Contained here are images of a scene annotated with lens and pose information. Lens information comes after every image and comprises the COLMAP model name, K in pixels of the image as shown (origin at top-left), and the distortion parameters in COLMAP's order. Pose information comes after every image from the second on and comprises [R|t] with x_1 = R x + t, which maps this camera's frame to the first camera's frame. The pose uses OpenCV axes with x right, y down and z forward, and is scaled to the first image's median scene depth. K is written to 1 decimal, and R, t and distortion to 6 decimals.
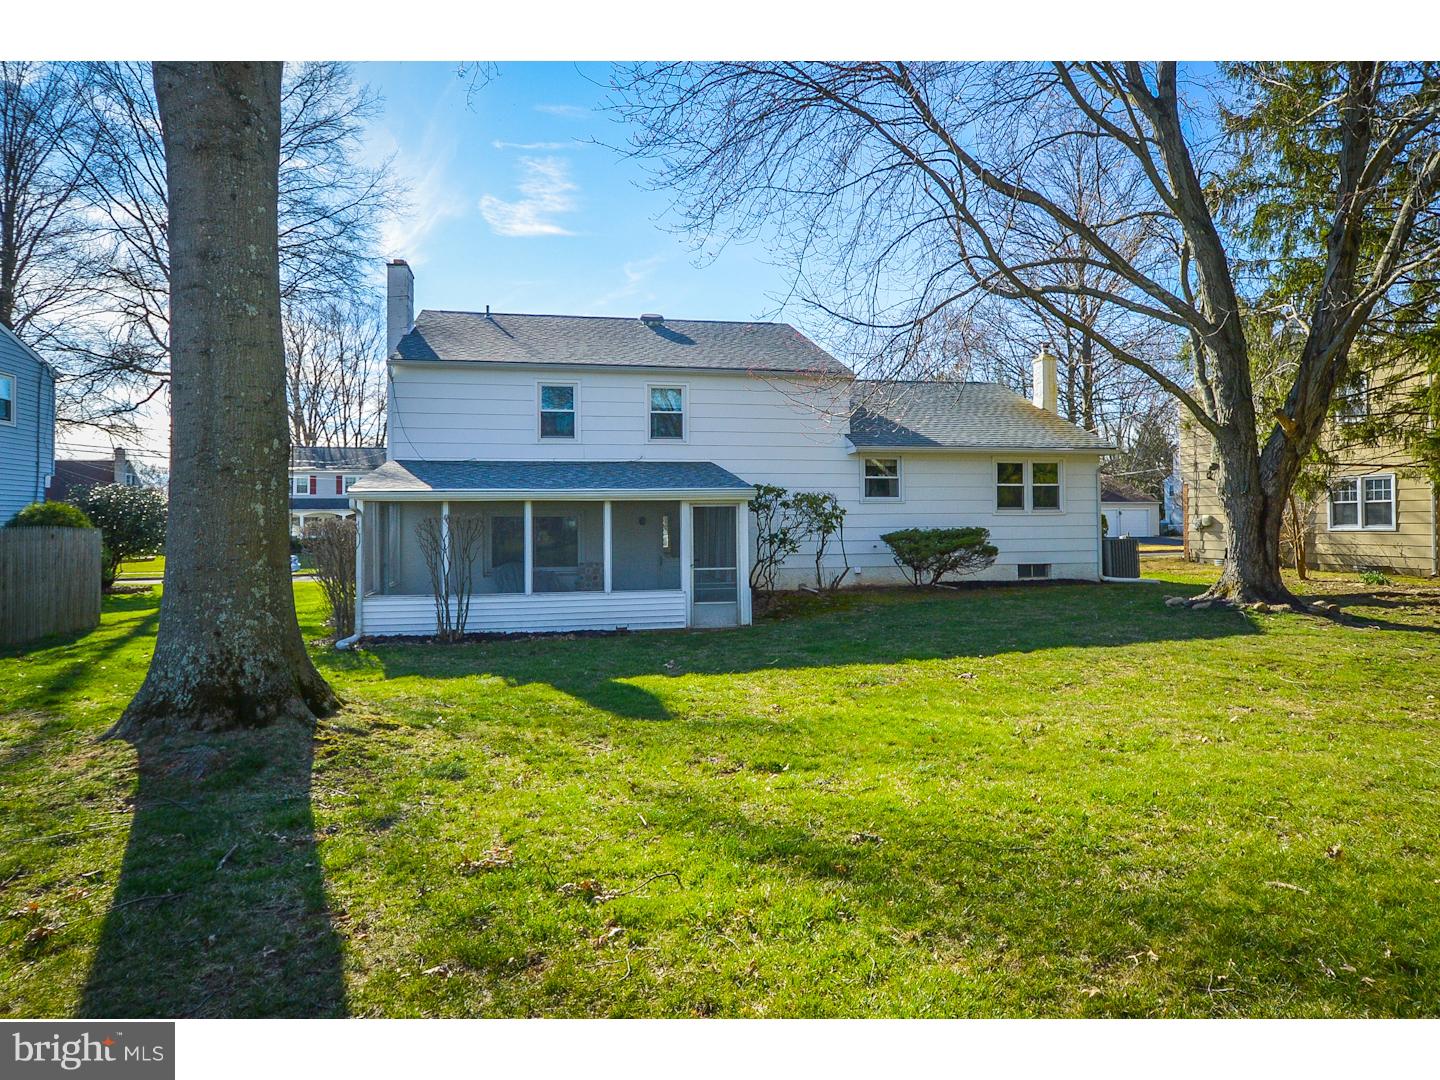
lens RADIAL K [[853.5, 0, 720.0], [0, 853.5, 540.0], [0, 0, 1]] dist [0.004606, 0.000283]
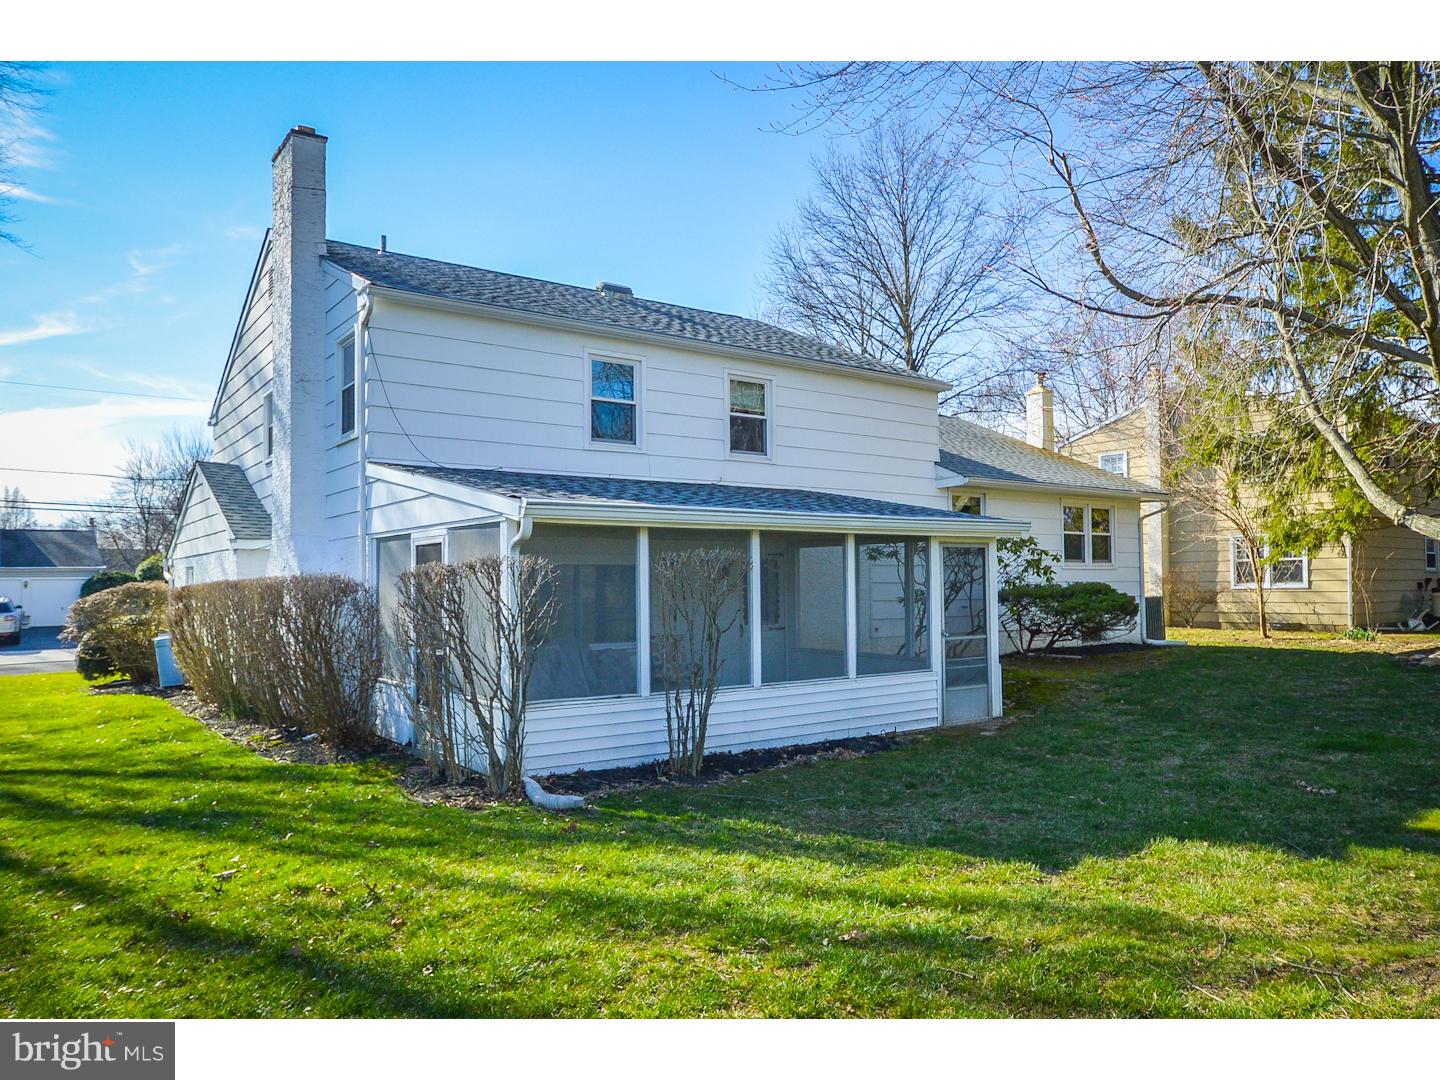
lens RADIAL K [[978.5, 0, 720.0], [0, 978.5, 540.0], [0, 0, 1]] dist [0.013587, 0.004425]
pose [[0.903252, 0.019006, 0.428689, -0.430729], [0.012254, 0.997469, -0.070044, 0.006982], [-0.428935, 0.068520, 0.900733, 0.307106]]
